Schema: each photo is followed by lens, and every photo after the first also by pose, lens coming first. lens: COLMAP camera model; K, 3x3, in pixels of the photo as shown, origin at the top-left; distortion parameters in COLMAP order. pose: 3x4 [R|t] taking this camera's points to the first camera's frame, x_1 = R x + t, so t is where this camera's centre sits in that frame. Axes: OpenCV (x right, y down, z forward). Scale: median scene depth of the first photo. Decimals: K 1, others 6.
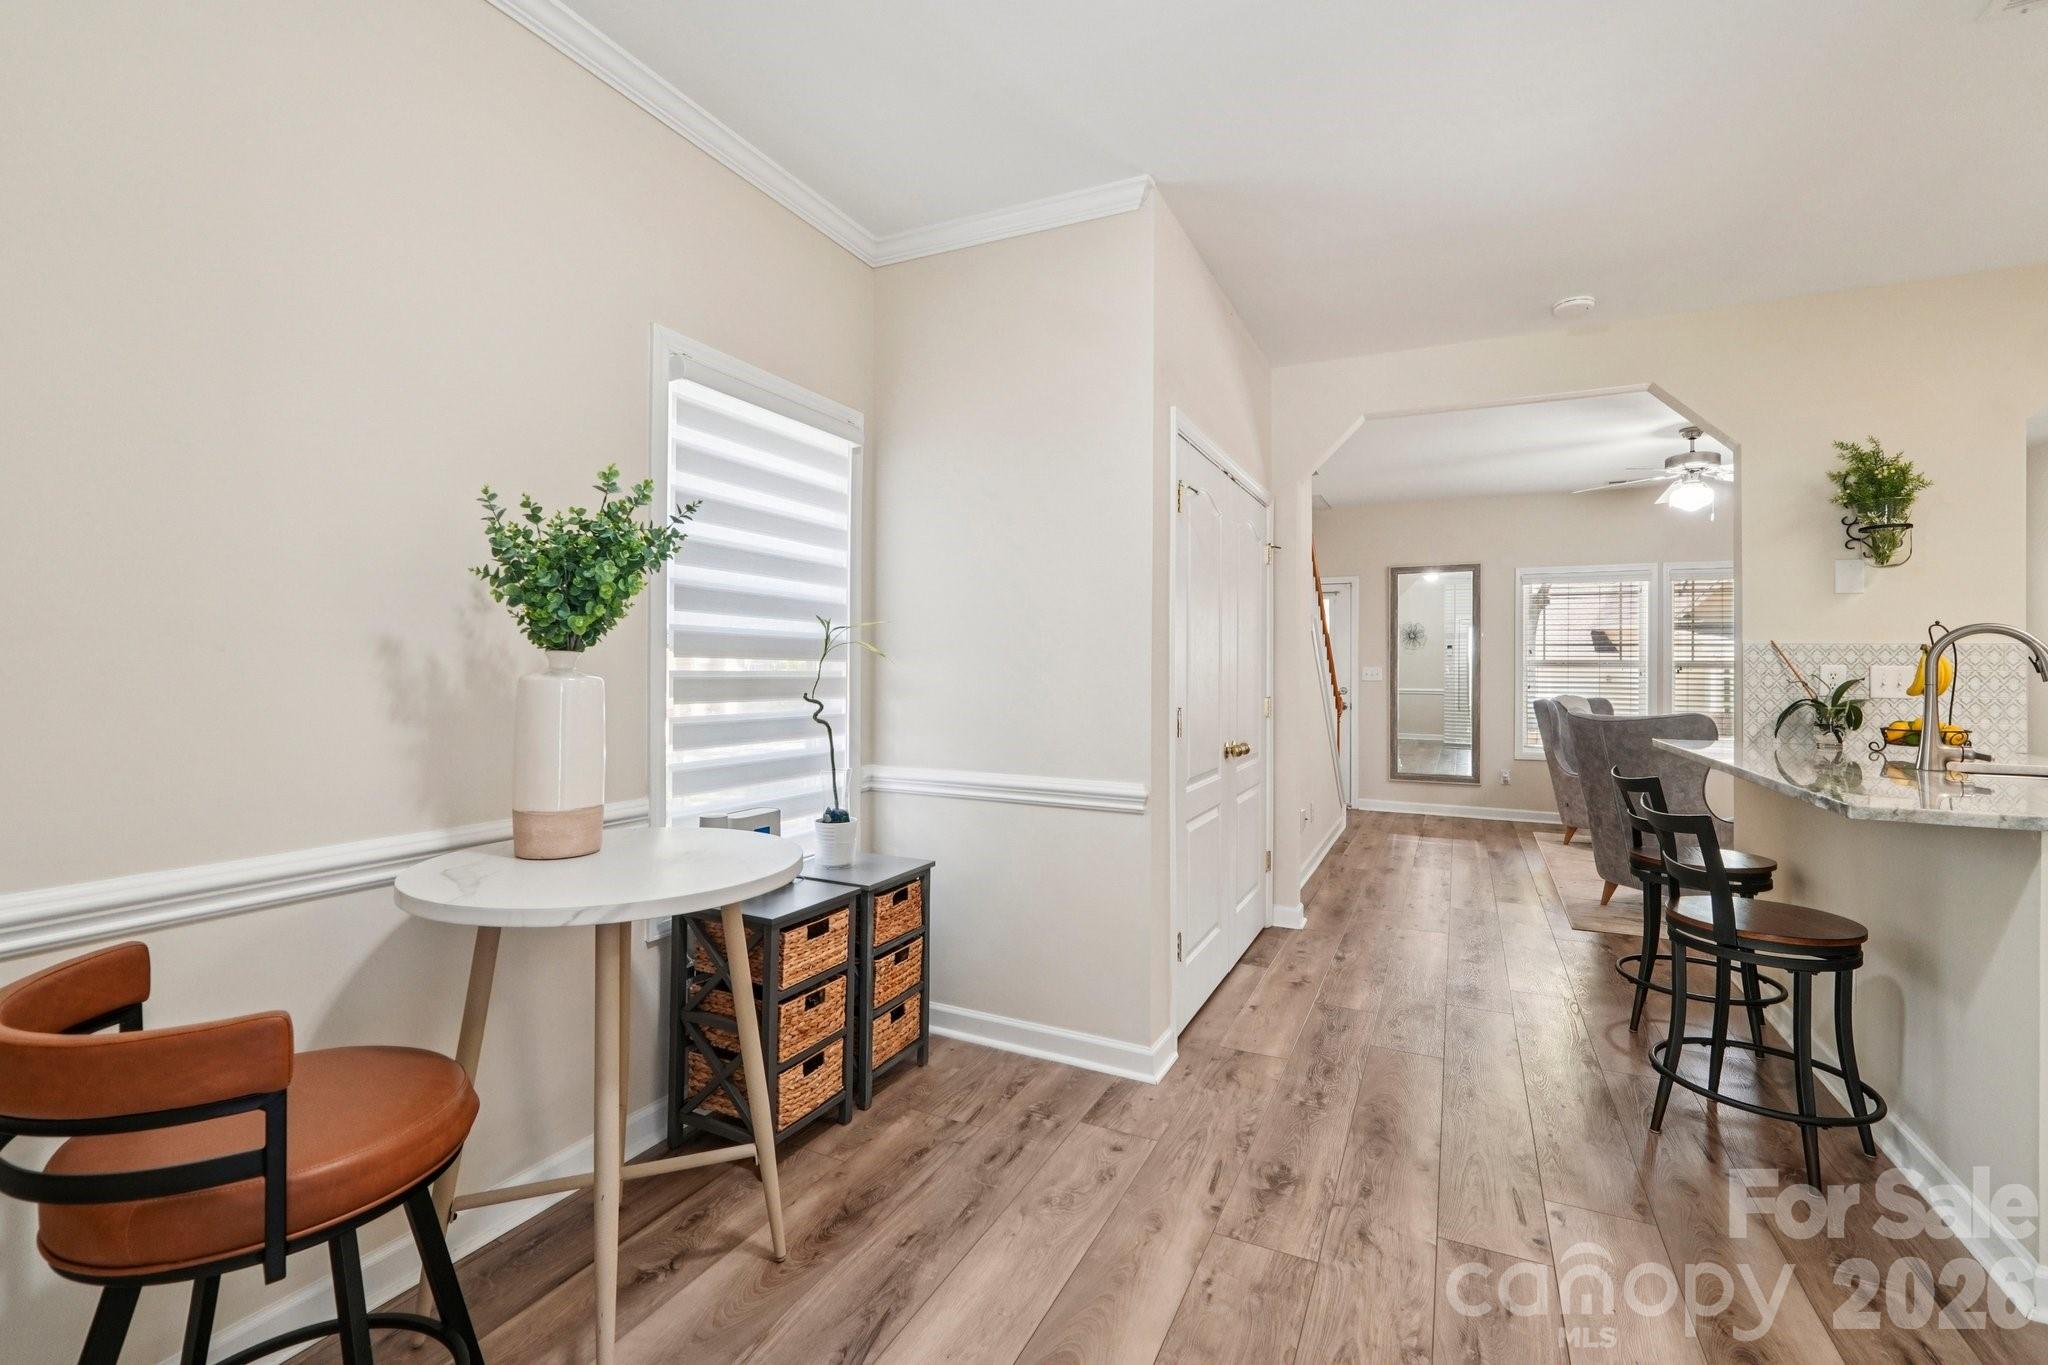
lens RADIAL K [[888.8, 0, 1026.9], [0, 888.8, 659.0], [0, 0, 1]] dist [-0.017657, 0.006815]
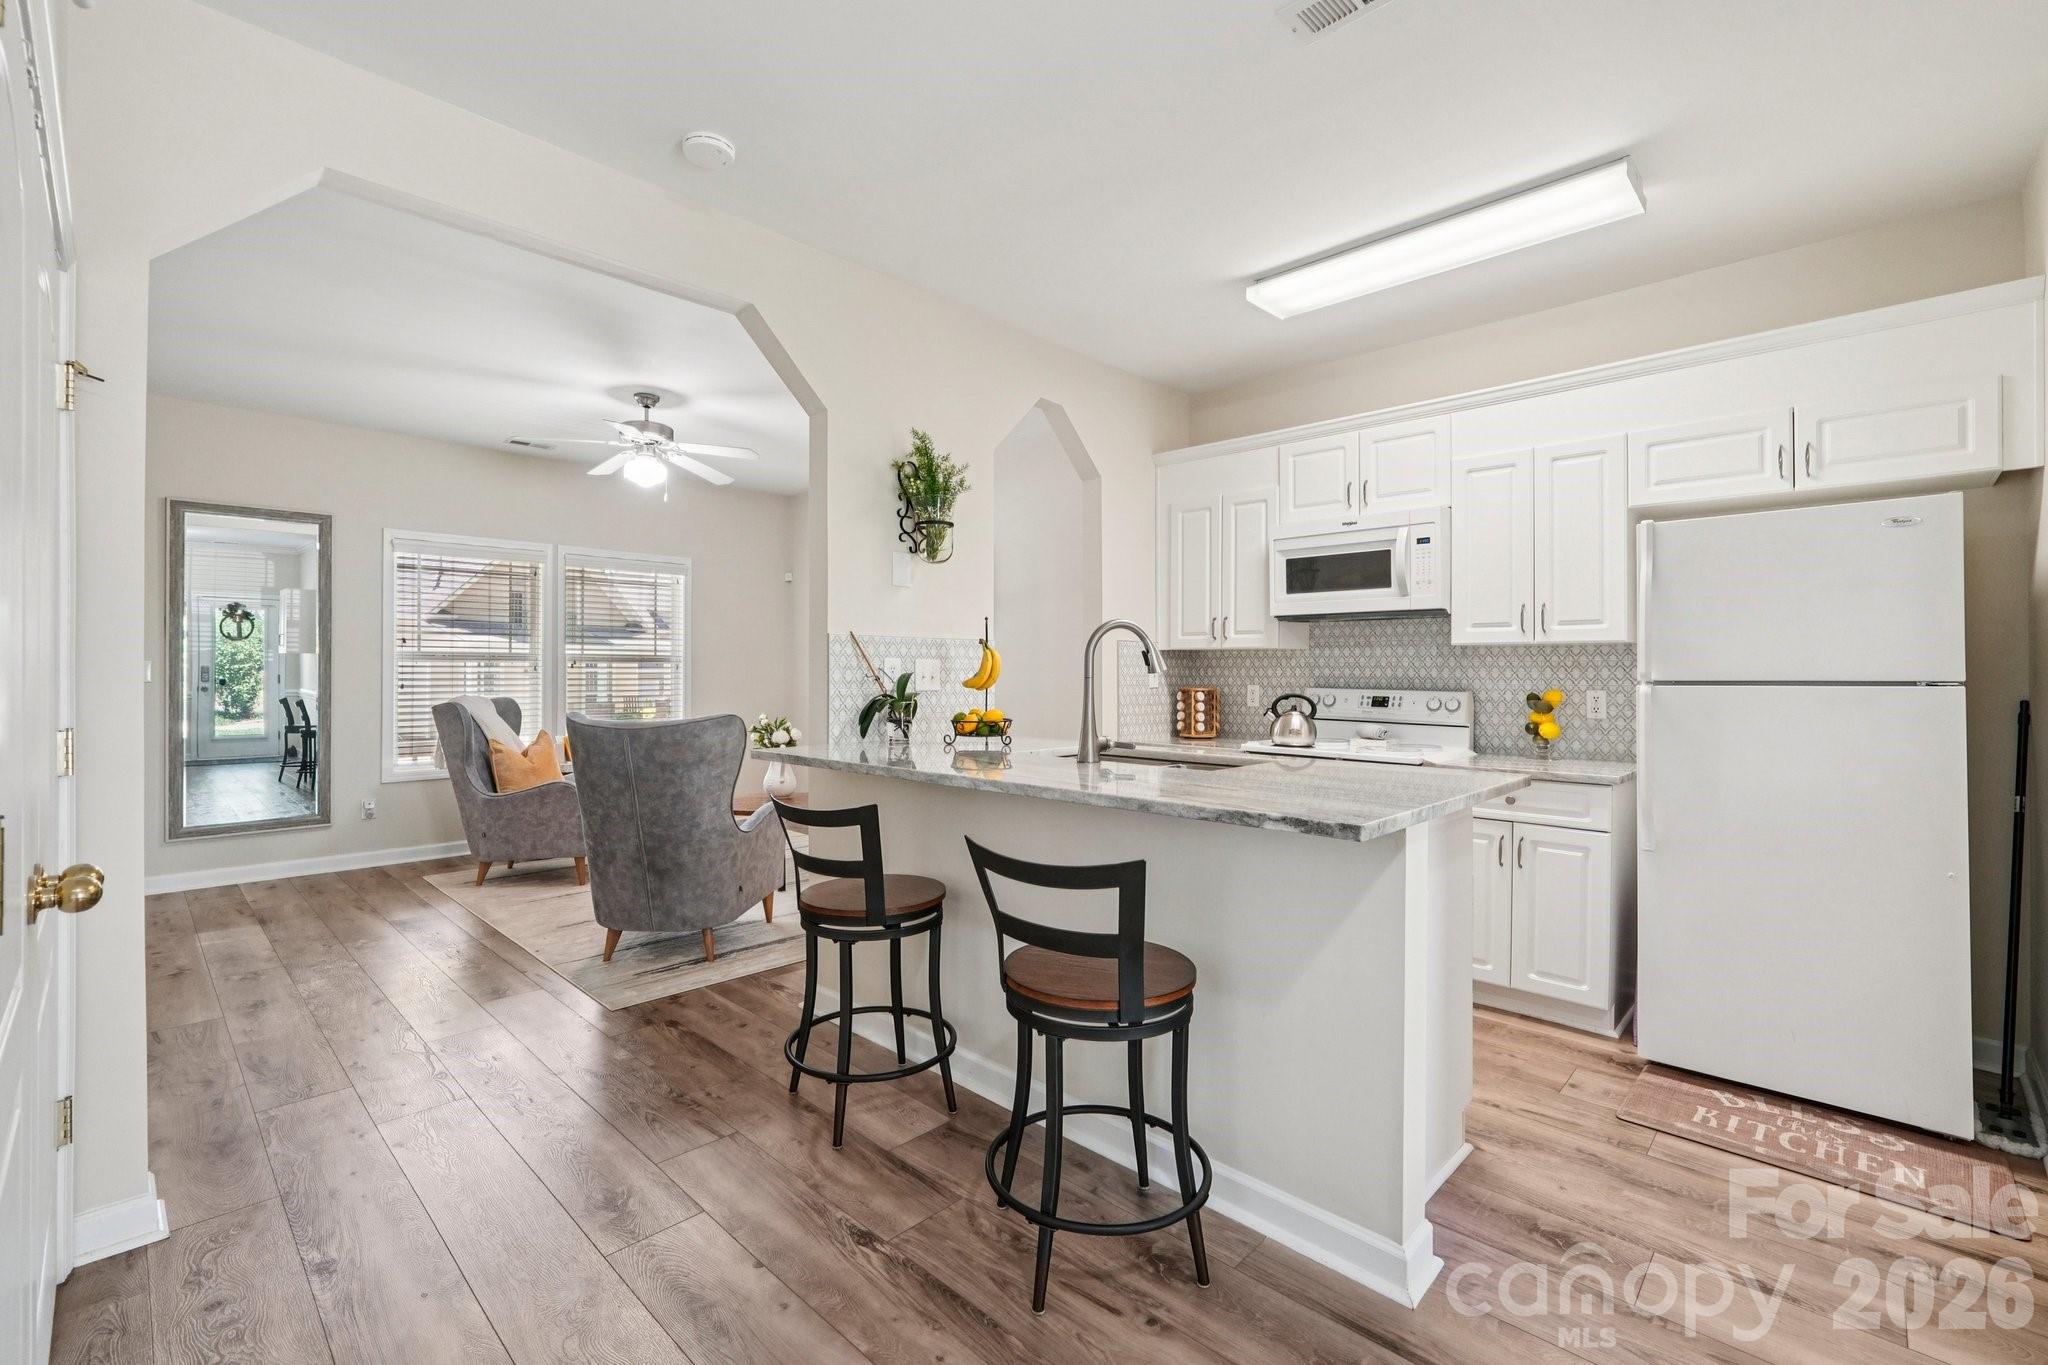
lens RADIAL K [[882.7, 0, 1021.1], [0, 882.7, 670.5], [0, 0, 1]] dist [-0.016812, 0.006490]
pose [[0.308823, -0.008577, 0.951081, 0.028853], [-0.010060, 0.999874, 0.012284, 0.007126], [-0.951066, -0.013361, 0.308697, 0.586678]]
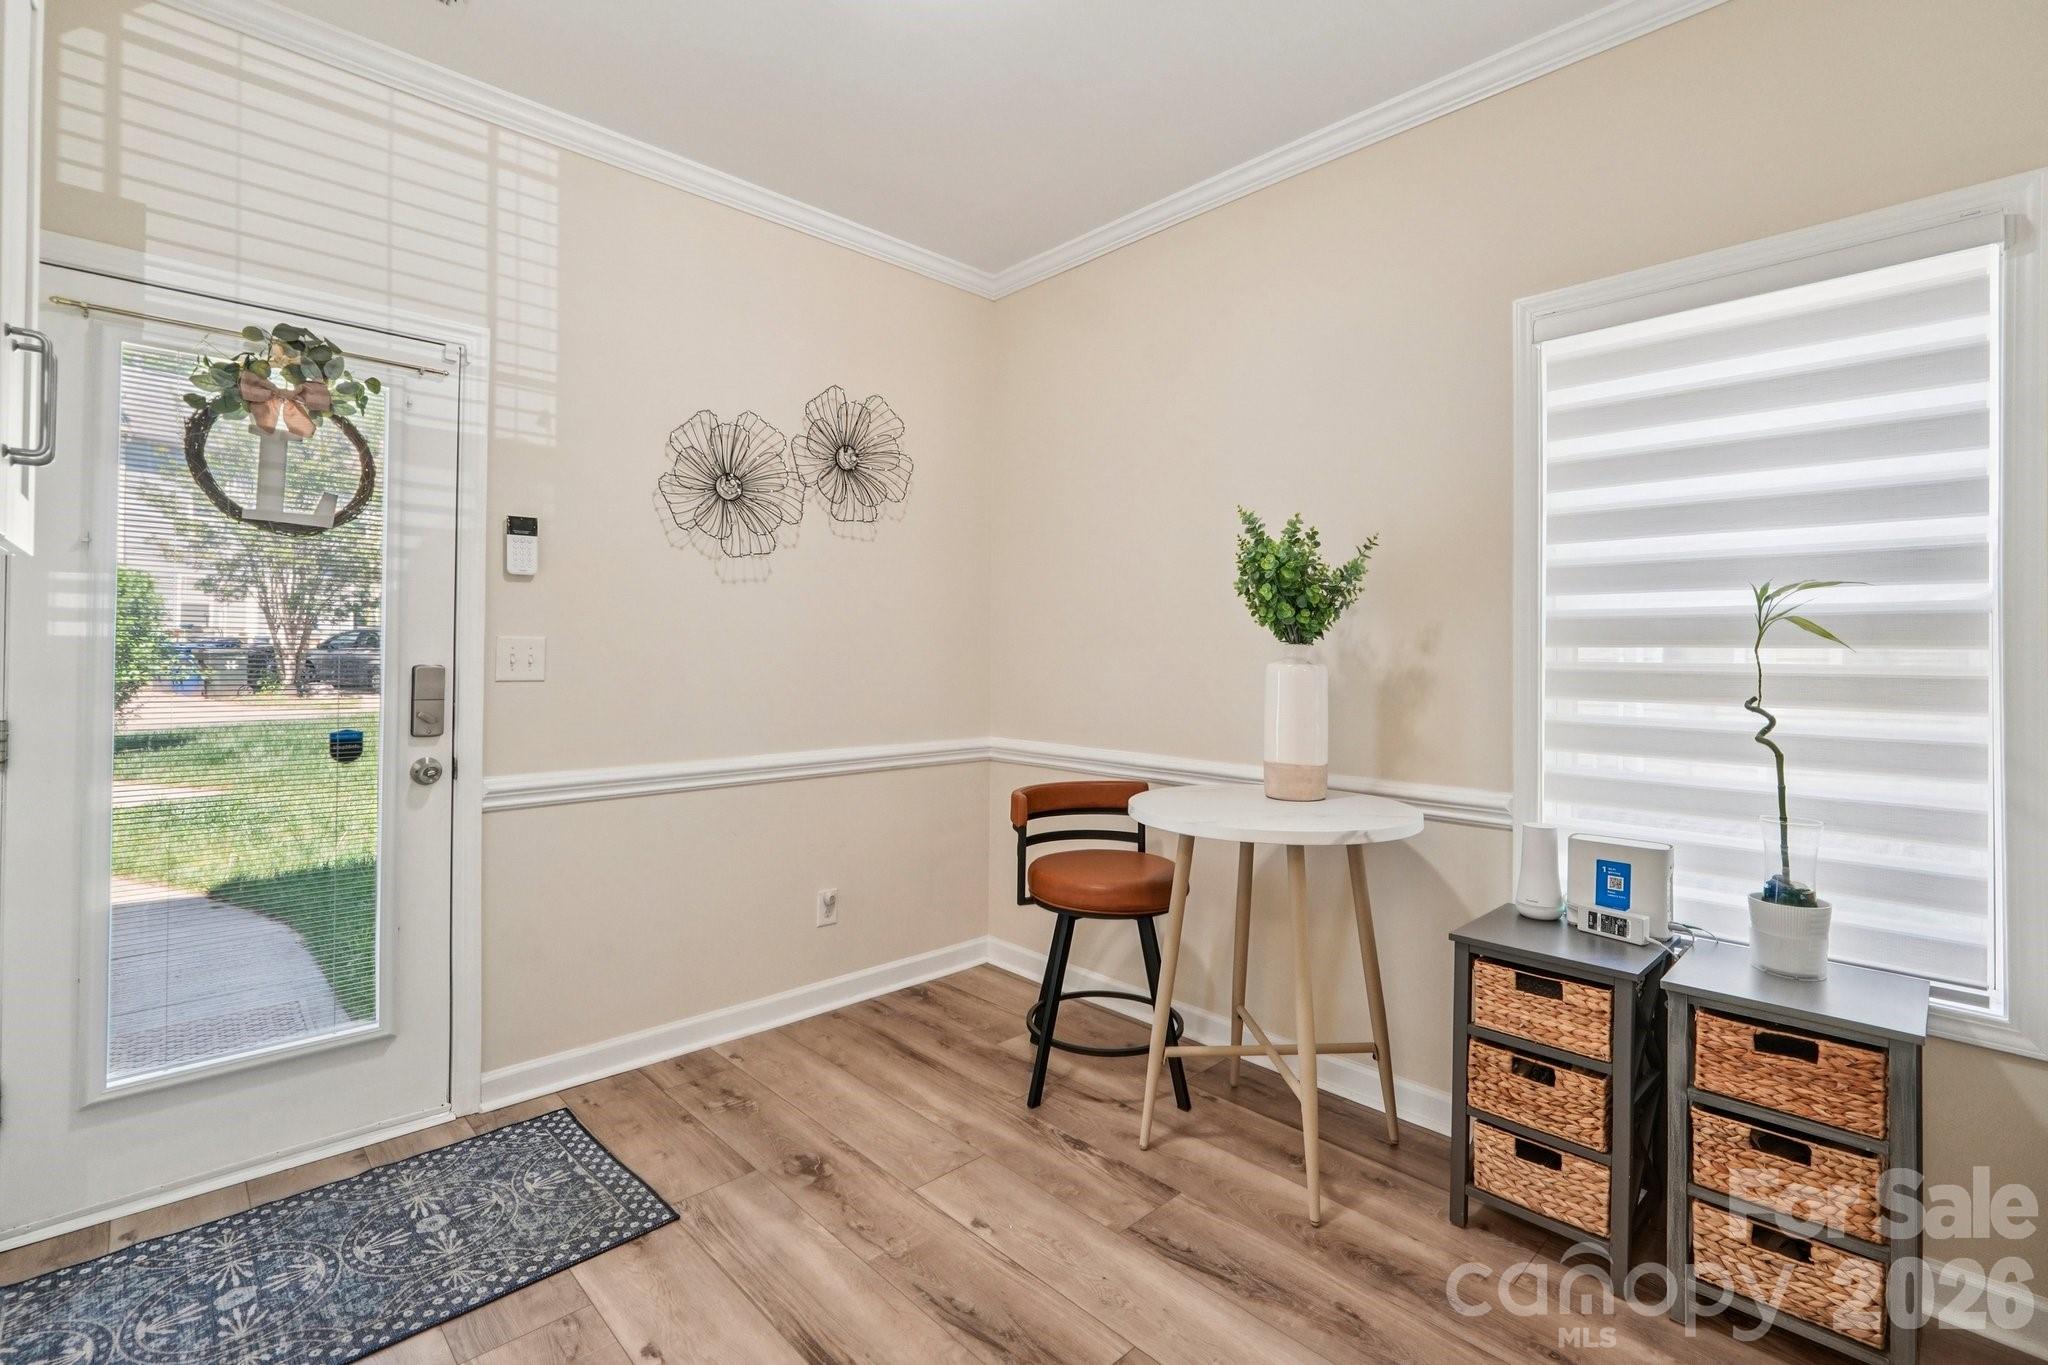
lens RADIAL K [[925.7, 0, 1016.6], [0, 925.7, 642.8], [0, 0, 1]] dist [-0.012856, 0.000729]
pose [[-0.351490, -0.022642, -0.935918, 0.494276], [-0.000099, 0.999708, -0.024148, 0.012196], [0.936192, -0.008395, -0.351389, 0.597720]]
